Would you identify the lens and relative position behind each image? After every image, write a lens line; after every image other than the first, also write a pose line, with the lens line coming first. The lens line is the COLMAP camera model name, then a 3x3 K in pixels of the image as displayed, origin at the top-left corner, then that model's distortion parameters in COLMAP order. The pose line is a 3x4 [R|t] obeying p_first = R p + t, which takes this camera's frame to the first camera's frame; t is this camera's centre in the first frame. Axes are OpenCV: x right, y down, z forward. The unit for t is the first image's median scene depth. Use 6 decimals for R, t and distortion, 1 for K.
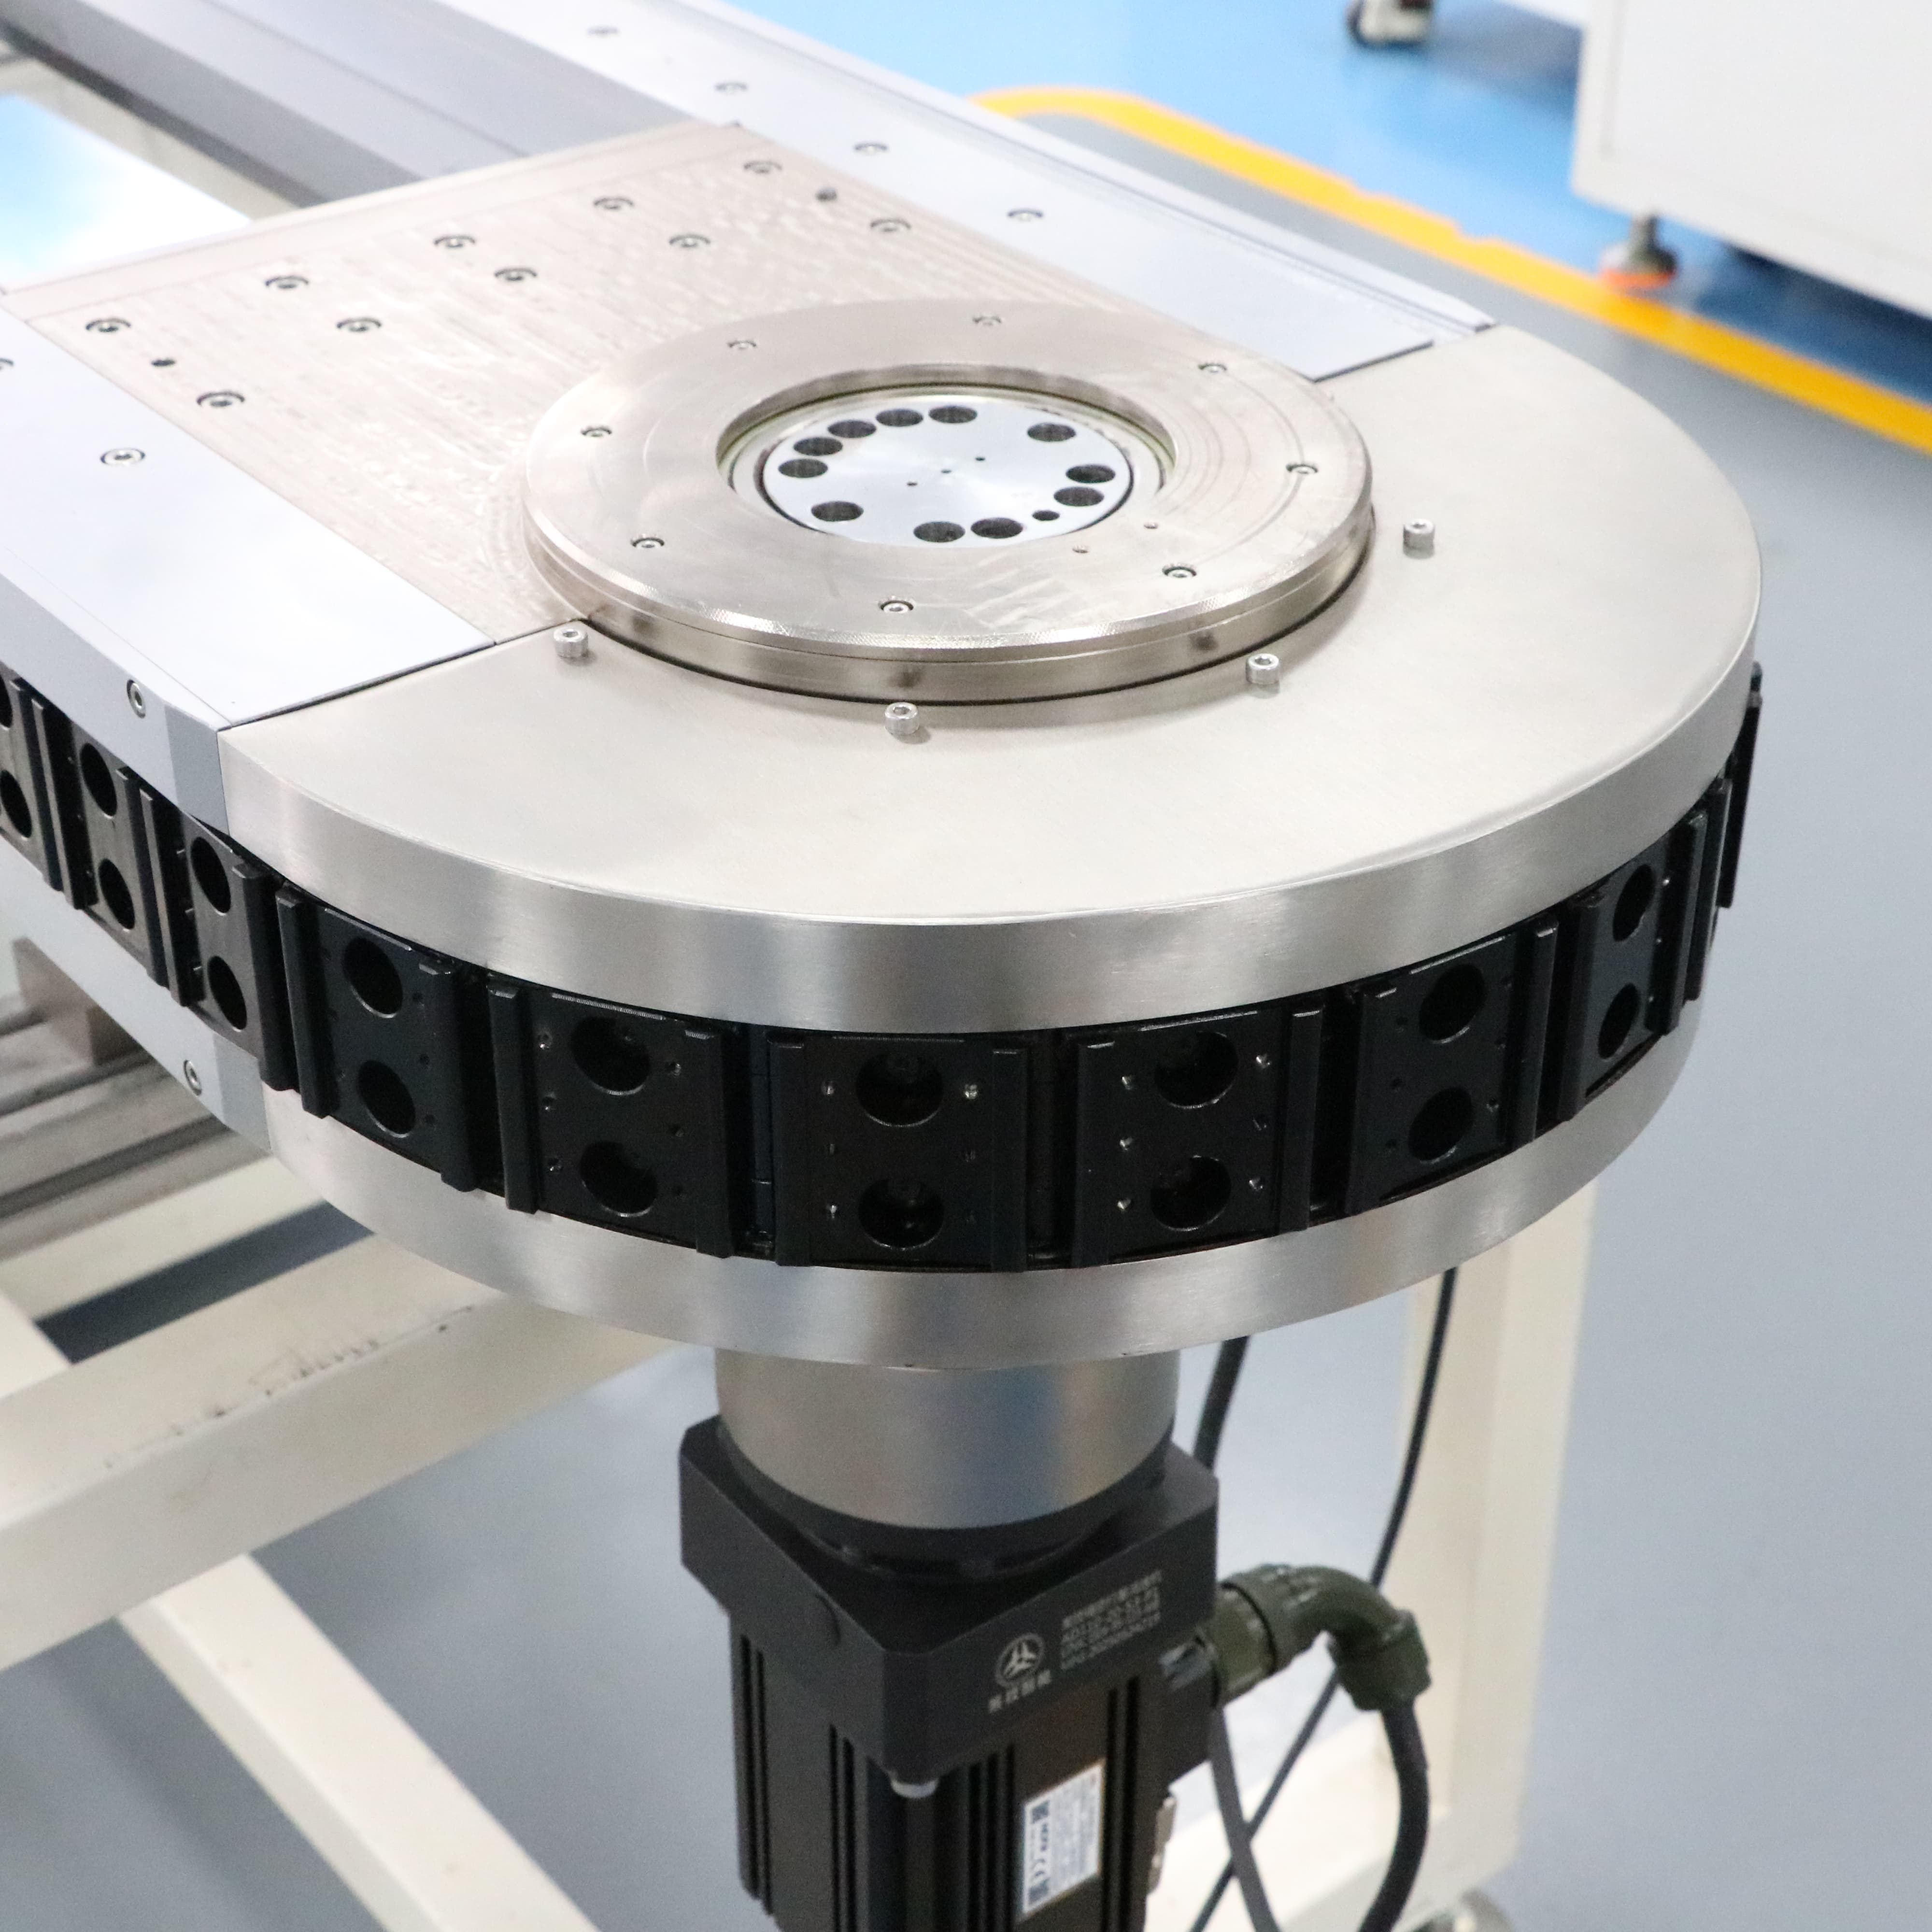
lens RADIAL K [[3361.3, 0, 966.0], [0, 3361.3, 966.0], [0, 0, 1]] dist [0.009316, 0.093627]
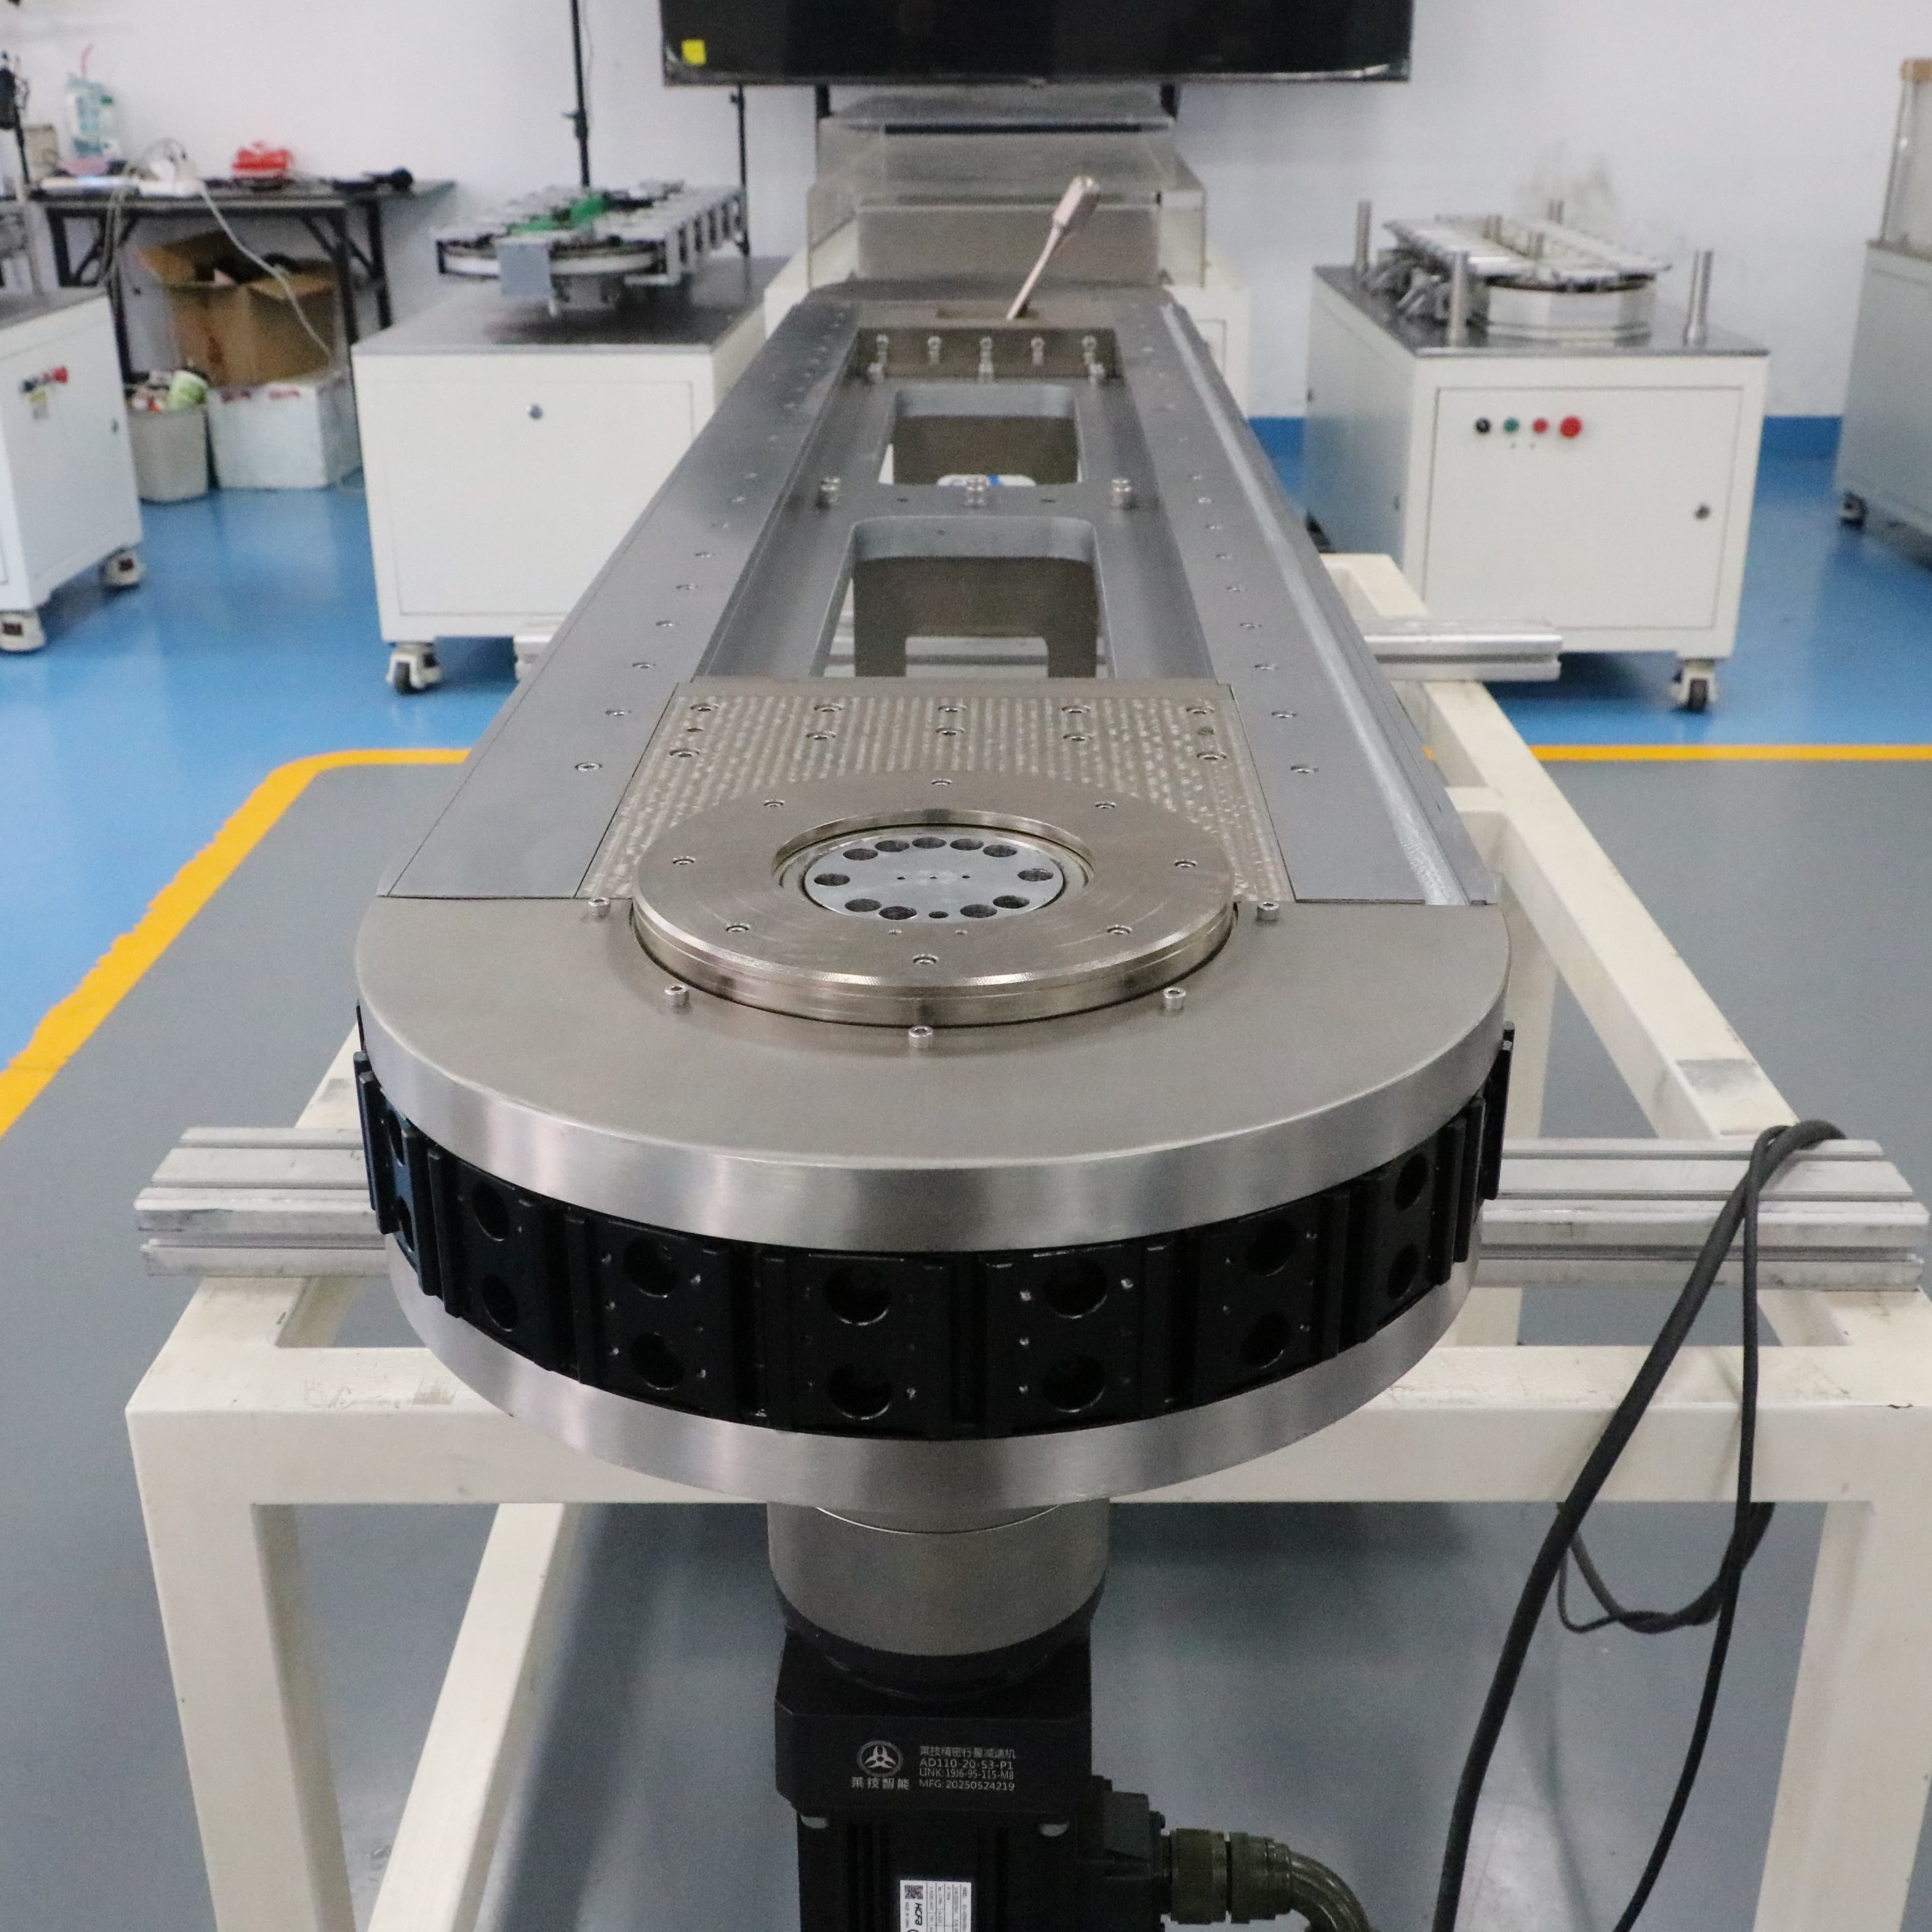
lens RADIAL K [[2298.7, 0, 966.0], [0, 2298.7, 966.0], [0, 0, 1]] dist [-0.034821, 0.051351]
pose [[0.776124, 0.243868, -0.581516, 0.541403], [-0.332993, 0.941627, -0.049545, -0.064093], [0.535488, 0.232094, 0.812025, 0.213879]]
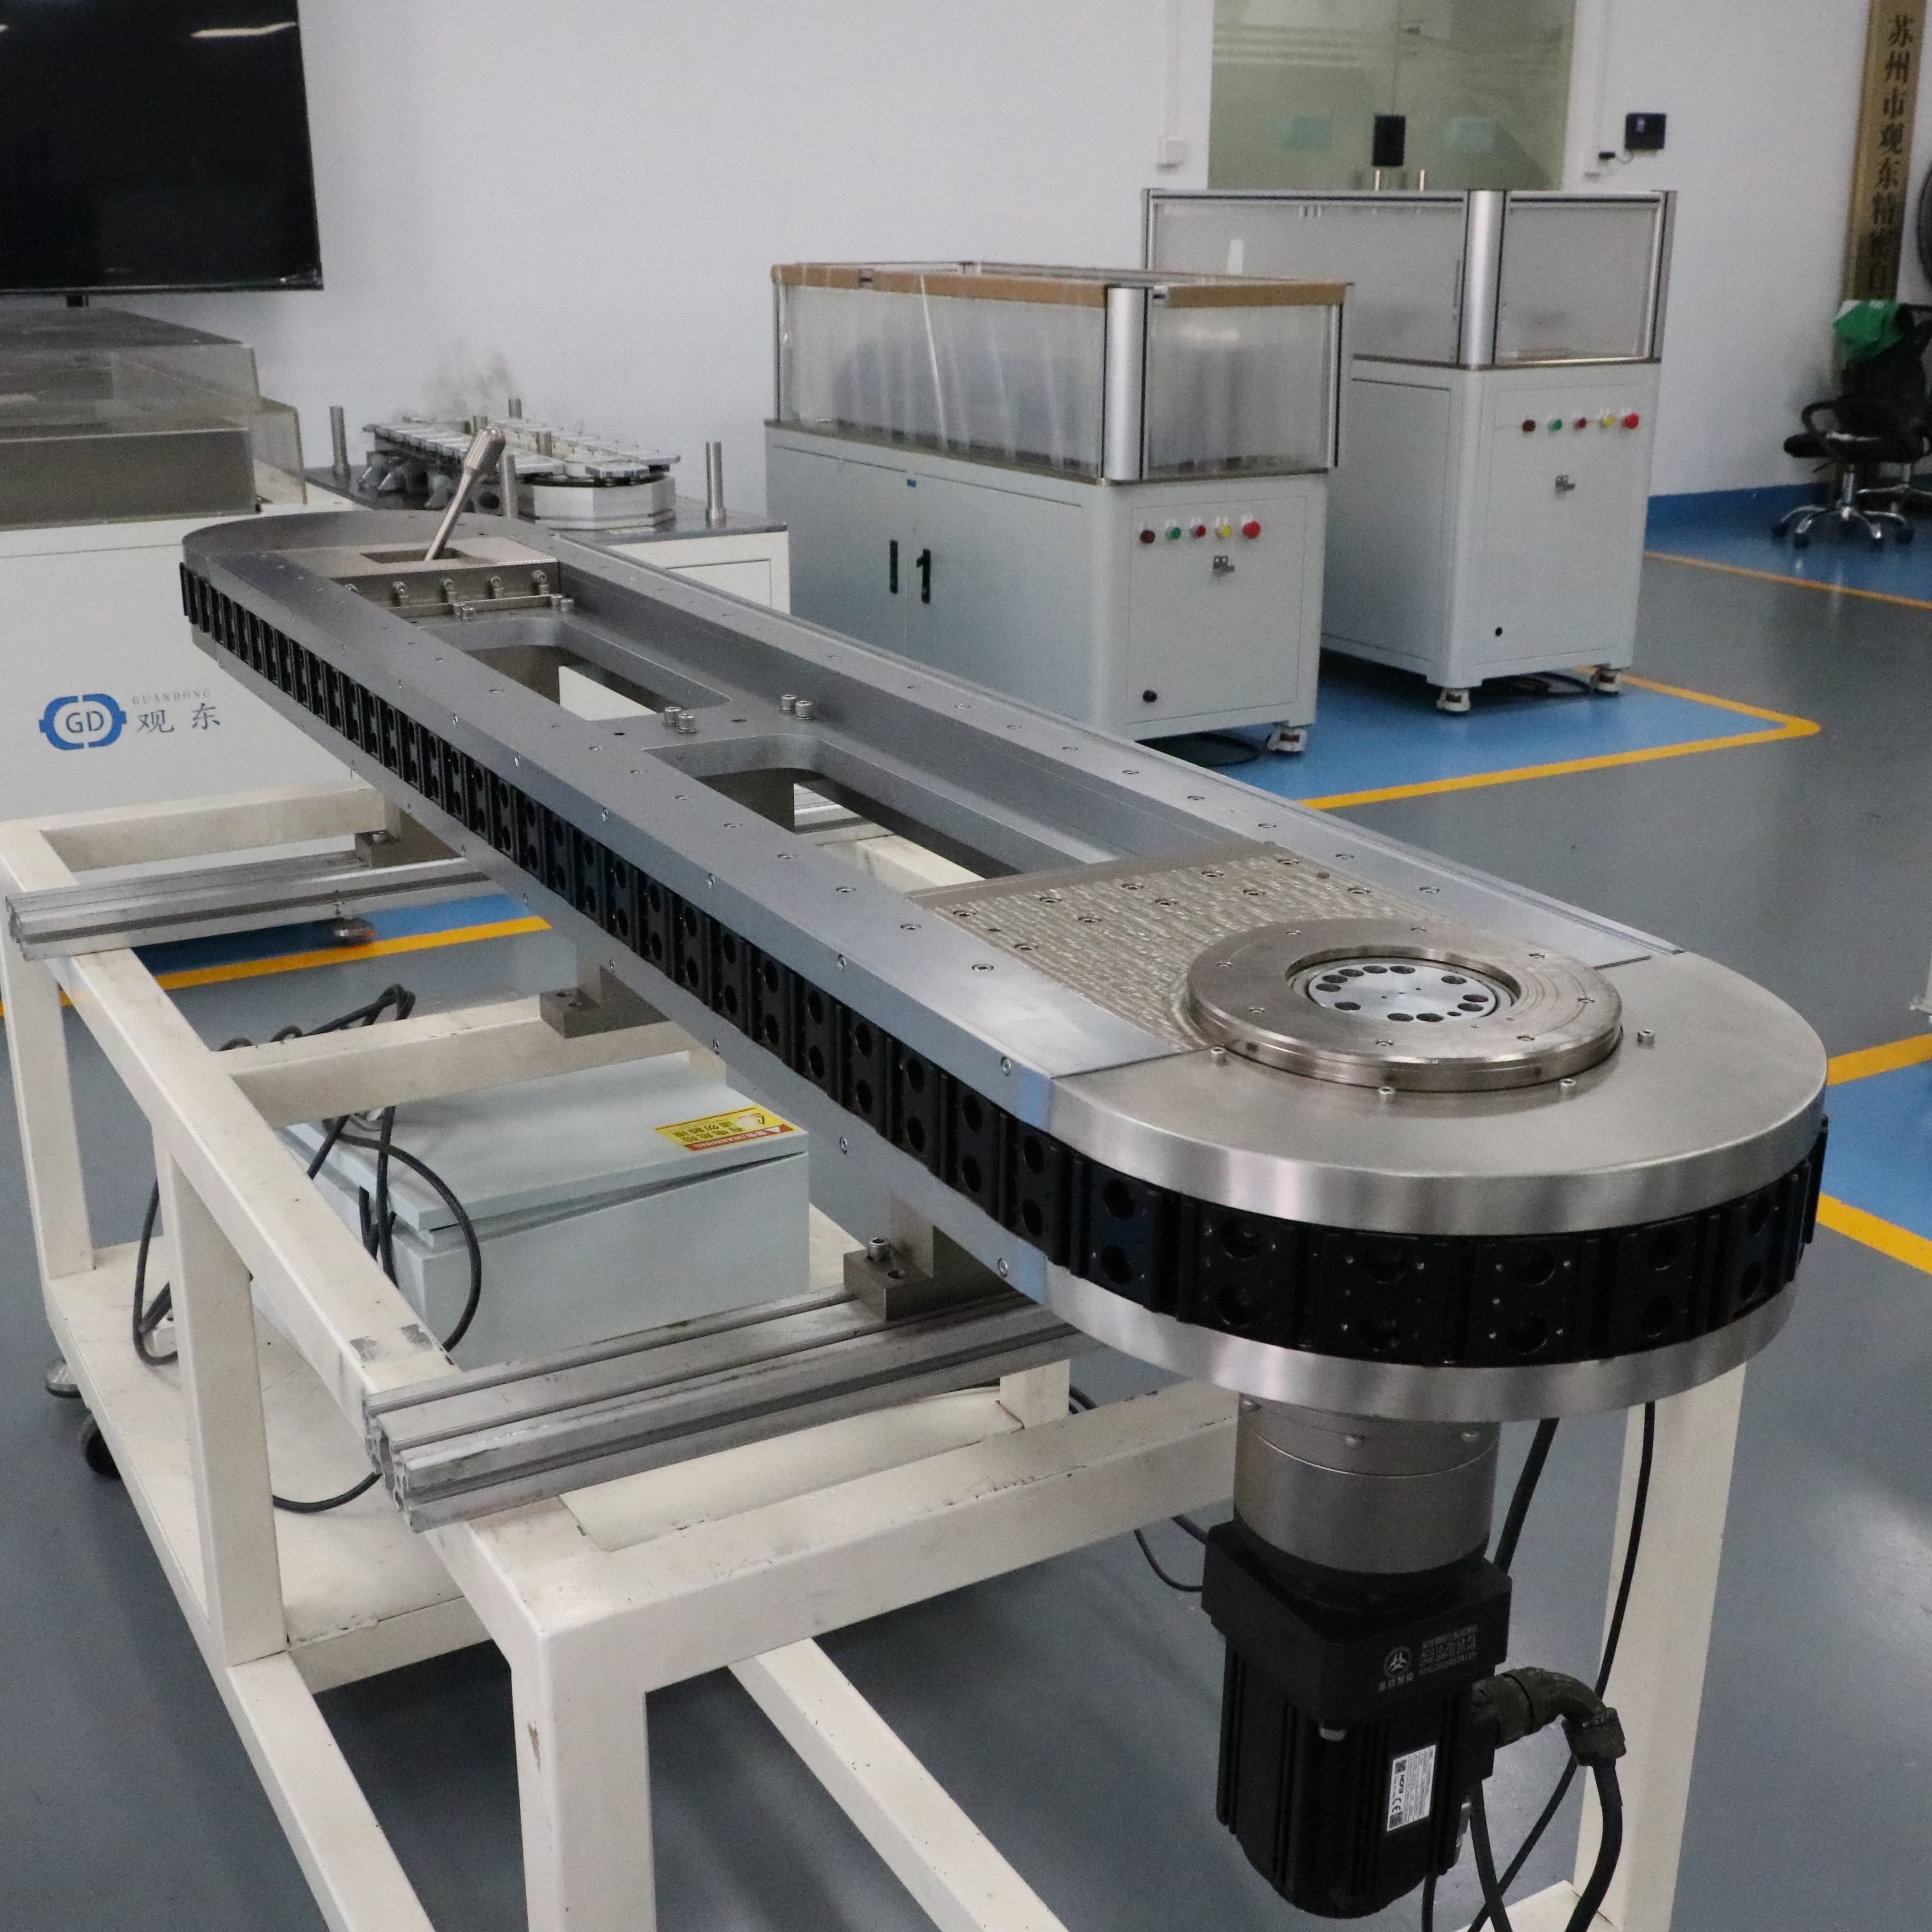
lens RADIAL K [[2298.7, 0, 966.0], [0, 2298.7, 966.0], [0, 0, 1]] dist [-0.034821, 0.051351]
pose [[0.988850, 0.055498, -0.138187, -0.068437], [-0.085895, 0.970599, -0.224853, 0.152268], [0.121645, 0.234216, 0.964544, -0.313904]]
